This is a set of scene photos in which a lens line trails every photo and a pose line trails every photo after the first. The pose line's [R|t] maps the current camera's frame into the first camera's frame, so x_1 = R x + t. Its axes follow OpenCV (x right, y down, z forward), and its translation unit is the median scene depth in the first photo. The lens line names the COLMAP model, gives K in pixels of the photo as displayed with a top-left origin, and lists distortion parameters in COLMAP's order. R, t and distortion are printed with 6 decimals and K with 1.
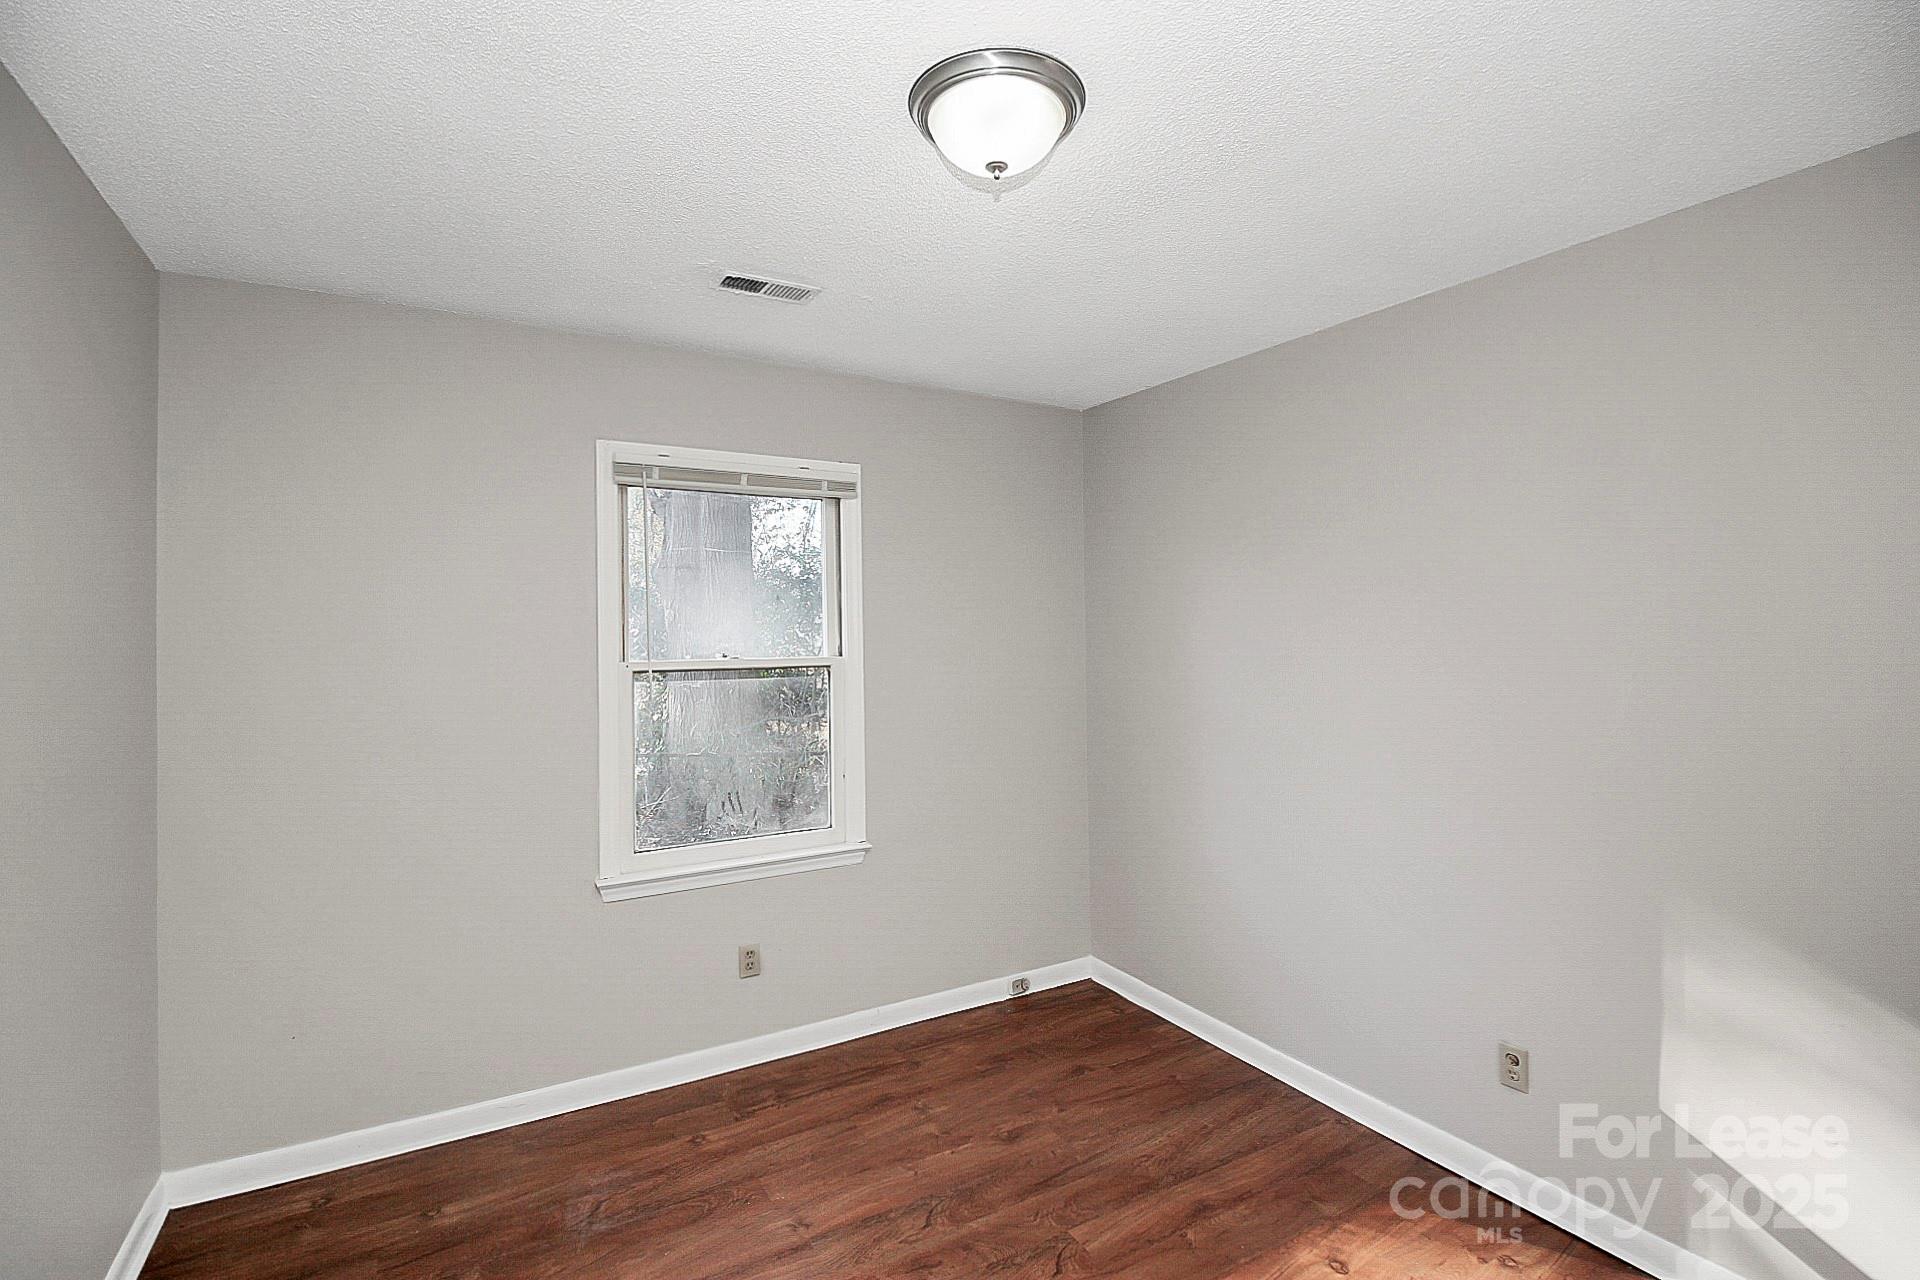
lens RADIAL K [[916.9, 0, 962.3], [0, 916.9, 635.4], [0, 0, 1]] dist [-0.003717, -0.007264]
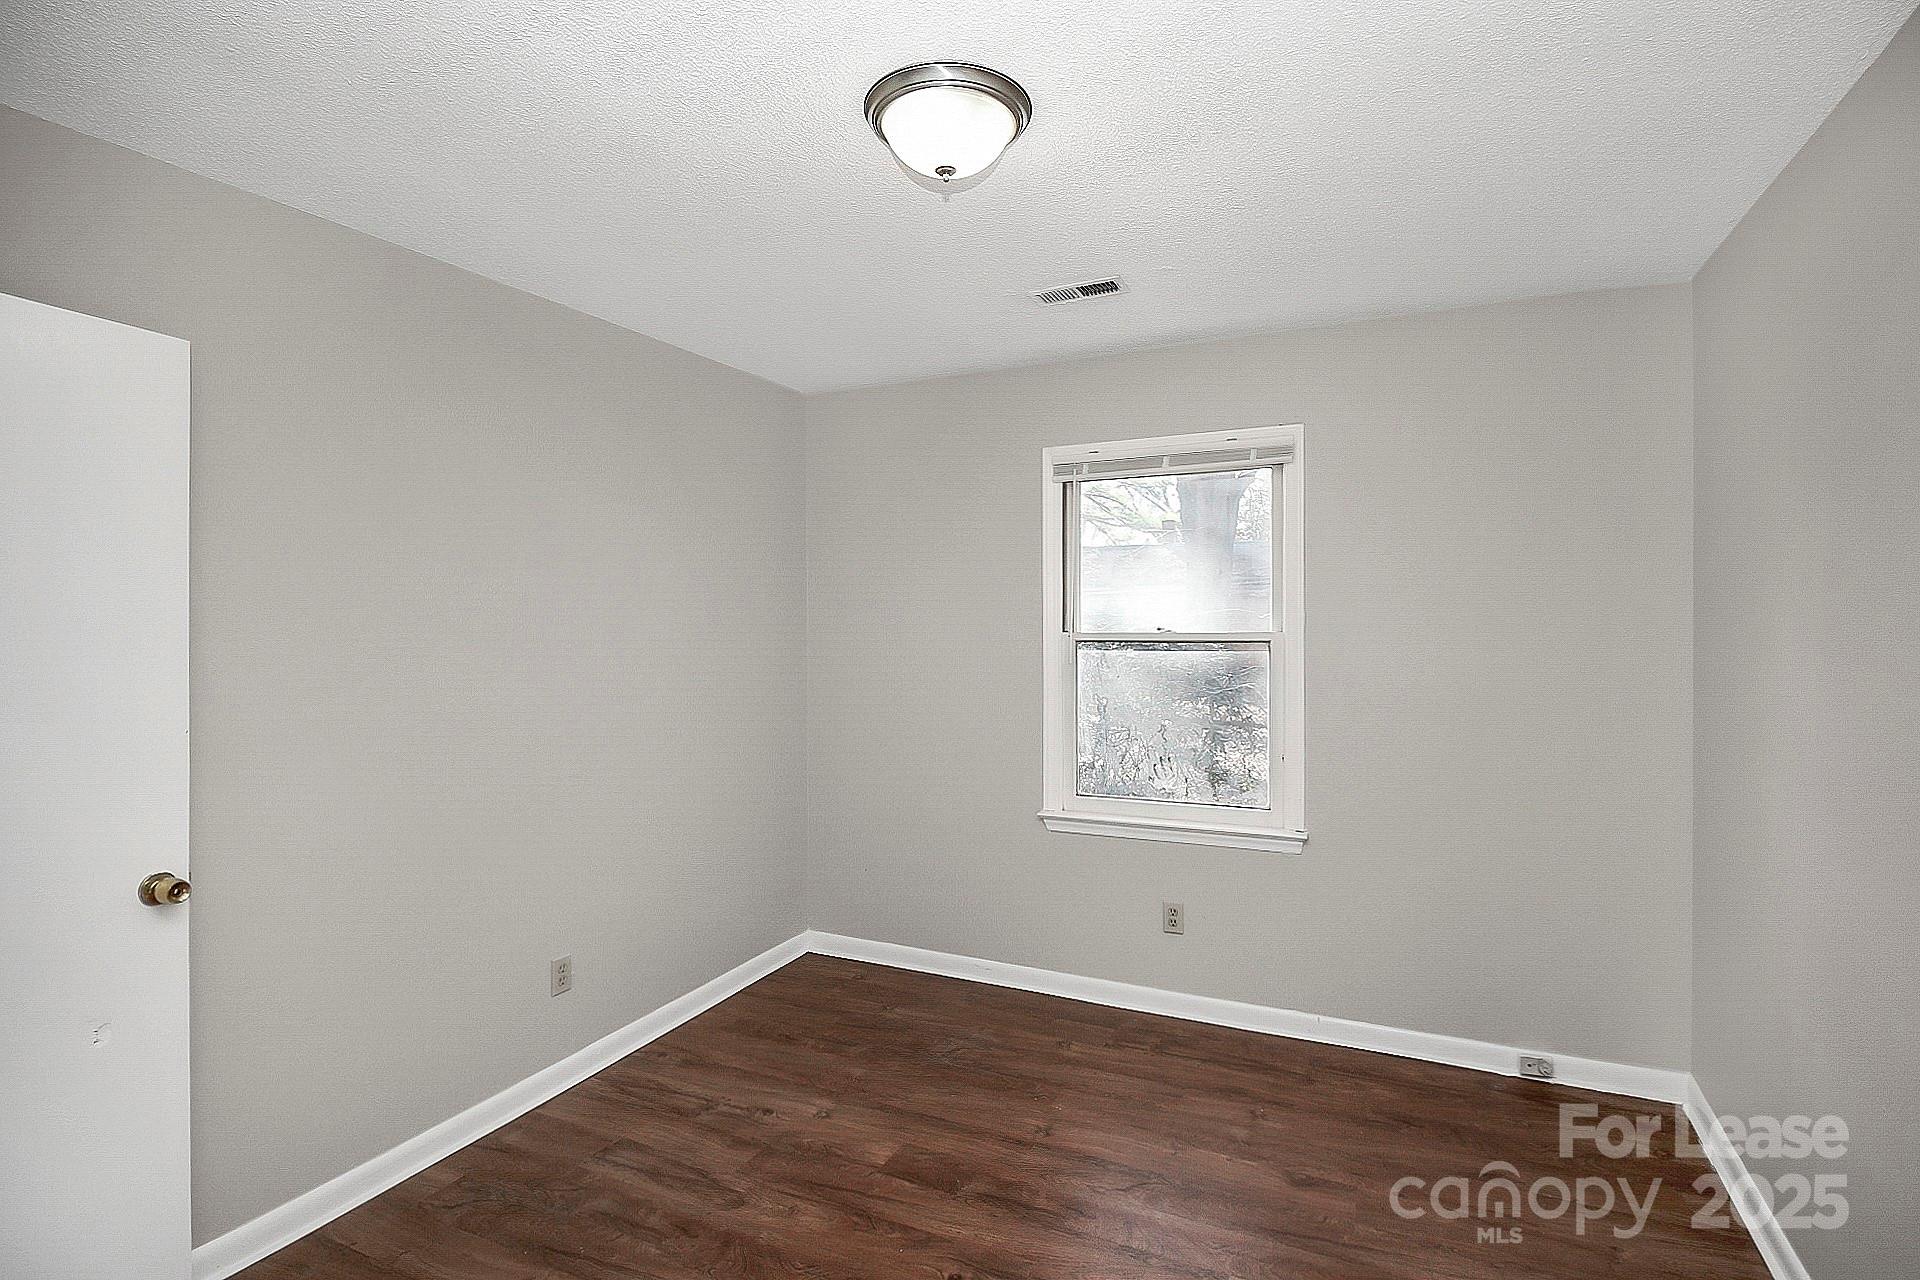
lens RADIAL K [[916.9, 0, 957.5], [0, 916.9, 635.1], [0, 0, 1]] dist [-0.003717, -0.007264]
pose [[0.549438, 0.014927, -0.835401, 0.517633], [0.001162, 0.999826, 0.018629, 0.009763], [0.835533, -0.011206, 0.549325, 0.221326]]
